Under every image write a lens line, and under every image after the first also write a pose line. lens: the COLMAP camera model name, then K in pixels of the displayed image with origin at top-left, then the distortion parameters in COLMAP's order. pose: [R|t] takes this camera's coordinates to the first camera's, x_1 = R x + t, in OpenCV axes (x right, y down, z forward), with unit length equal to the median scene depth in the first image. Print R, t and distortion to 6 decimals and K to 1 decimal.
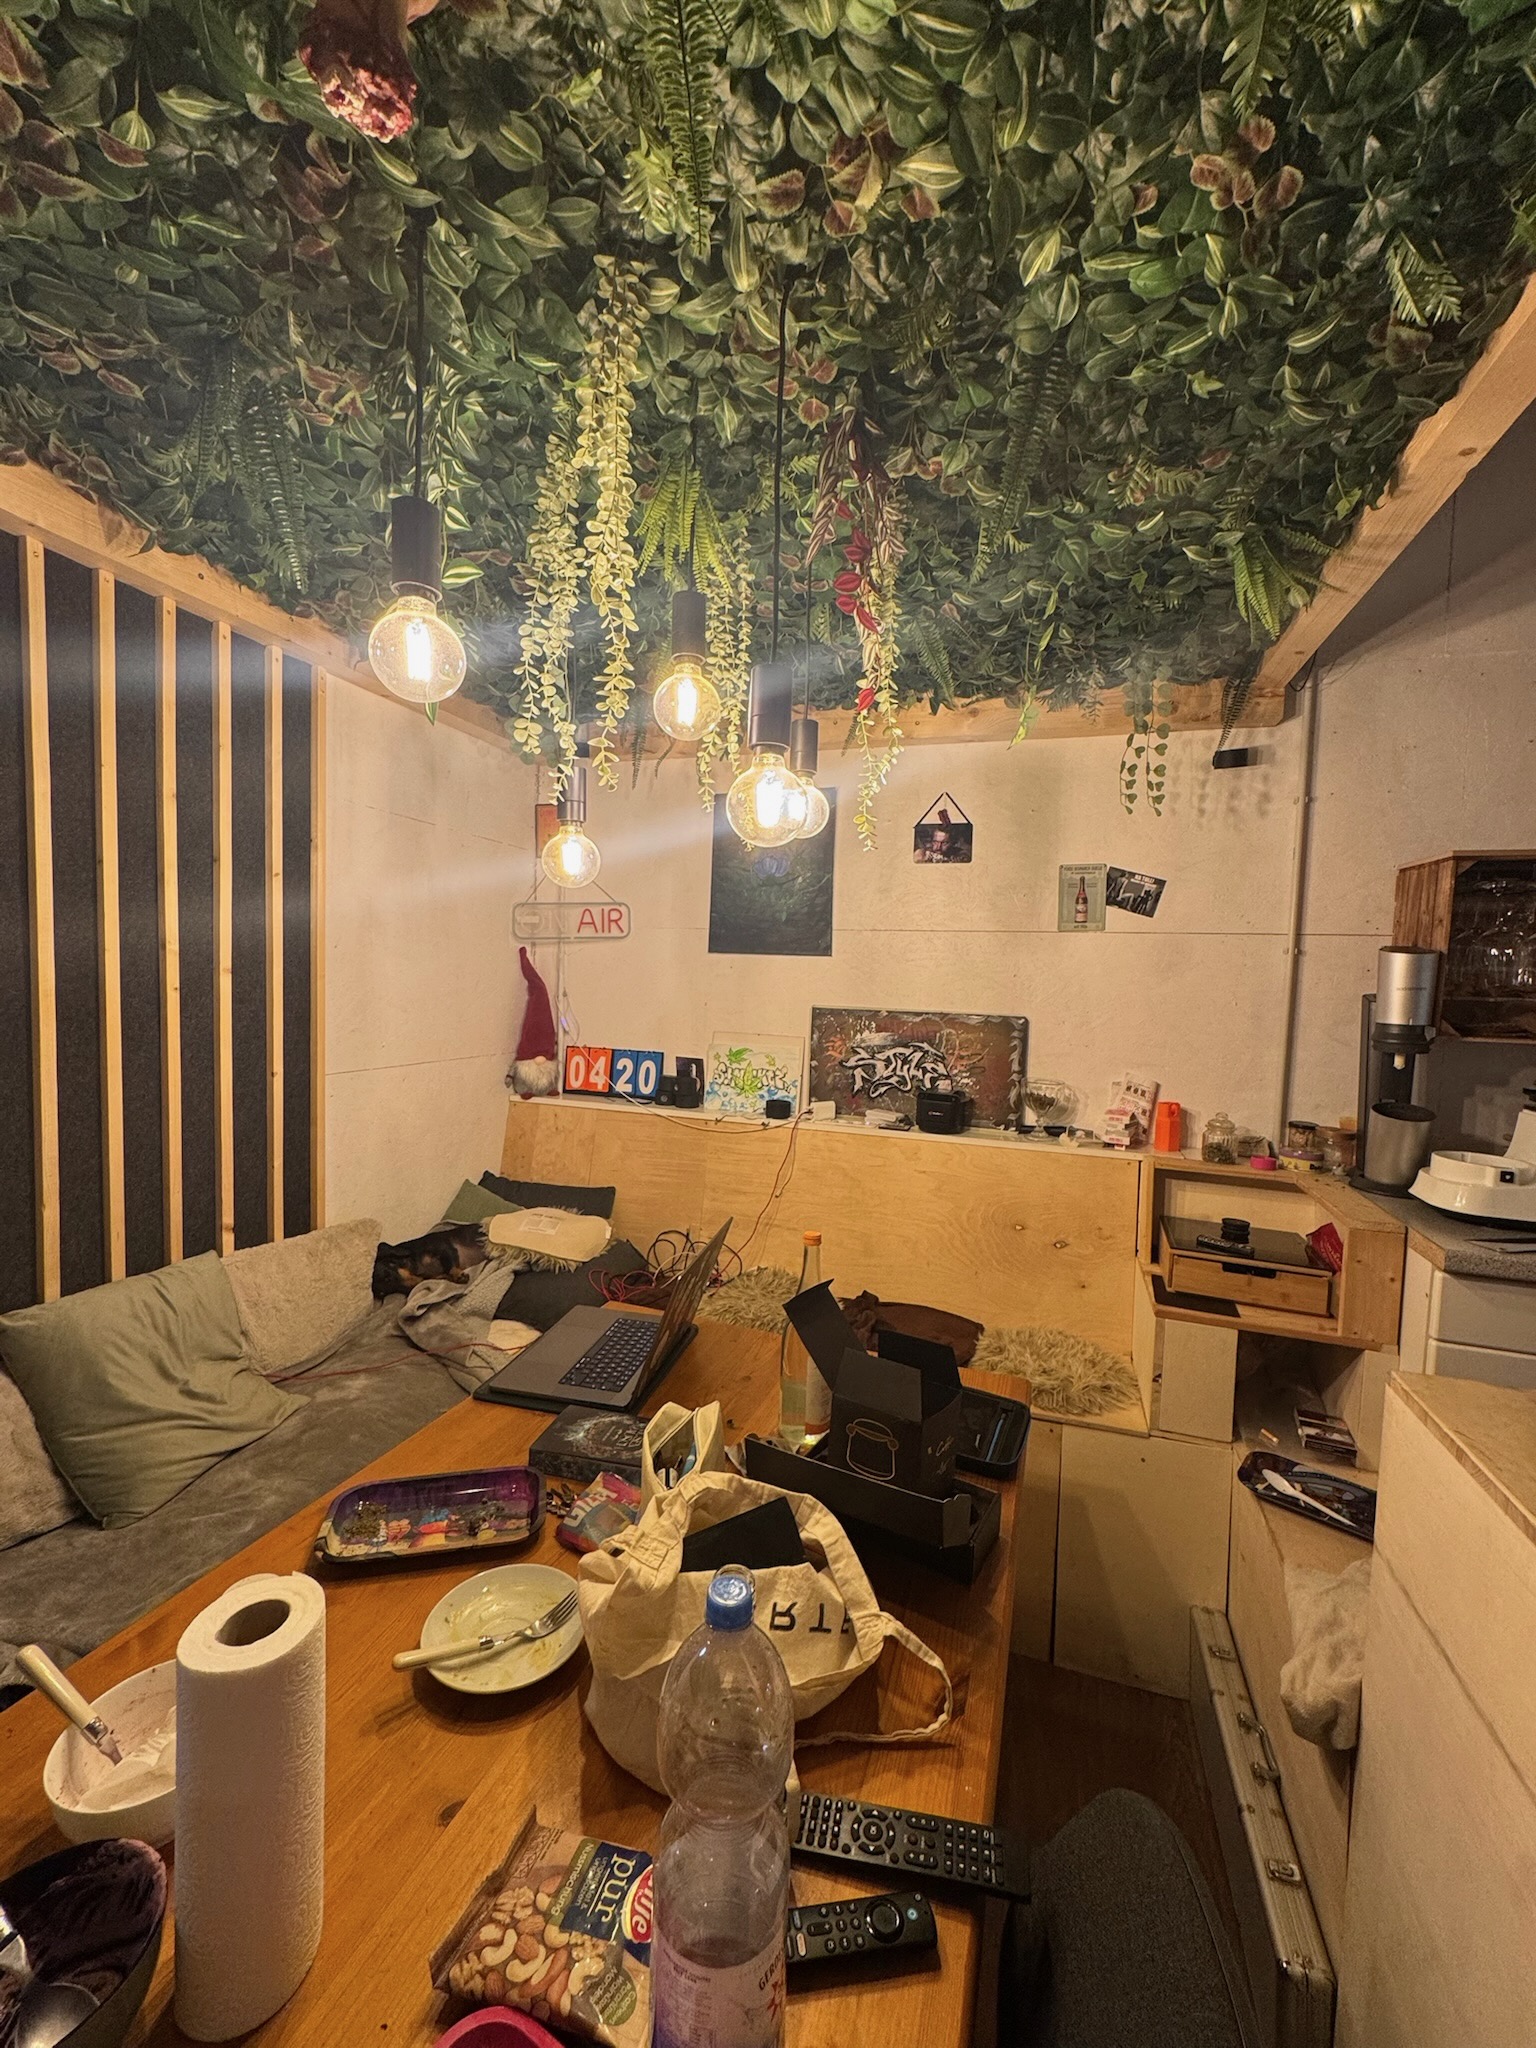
lens RADIAL K [[832.3, 0, 768.0], [0, 832.3, 1026.8], [0, 0, 1]] dist [-0.004656, 0.000510]
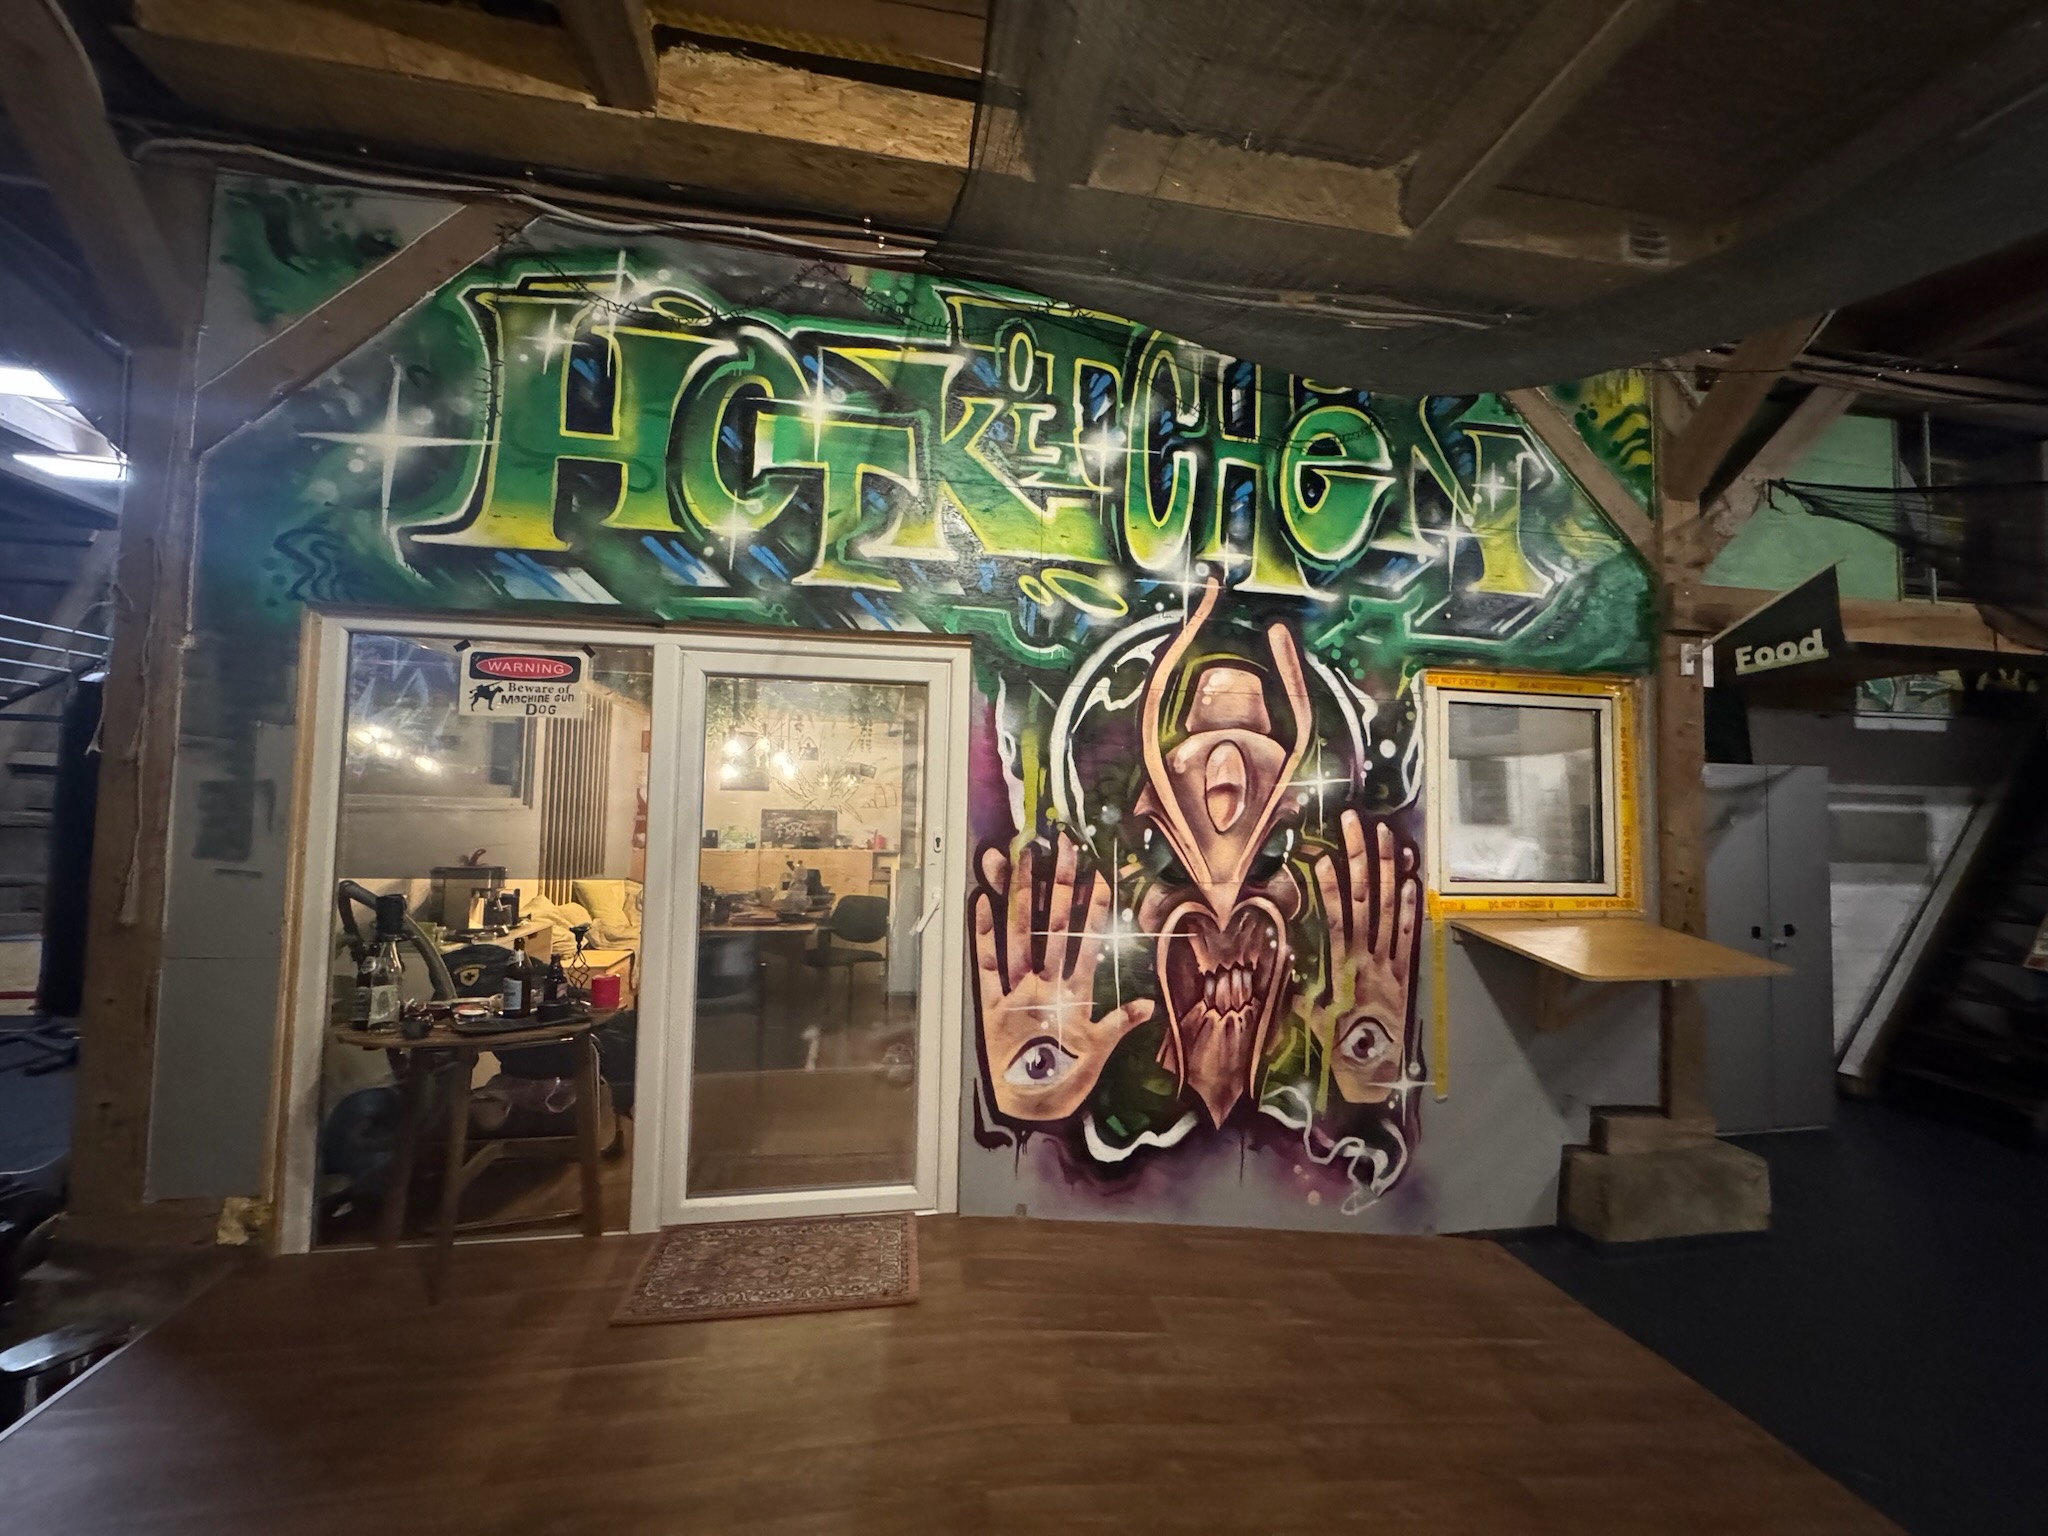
lens RADIAL K [[832.3, 0, 977.6], [0, 832.3, 763.0], [0, 0, 1]] dist [-0.004656, 0.000510]
pose [[0.885340, 0.002854, 0.464936, -0.682634], [0.043331, 0.995122, -0.088621, 0.114311], [-0.462922, 0.098606, 0.880898, -2.044312]]
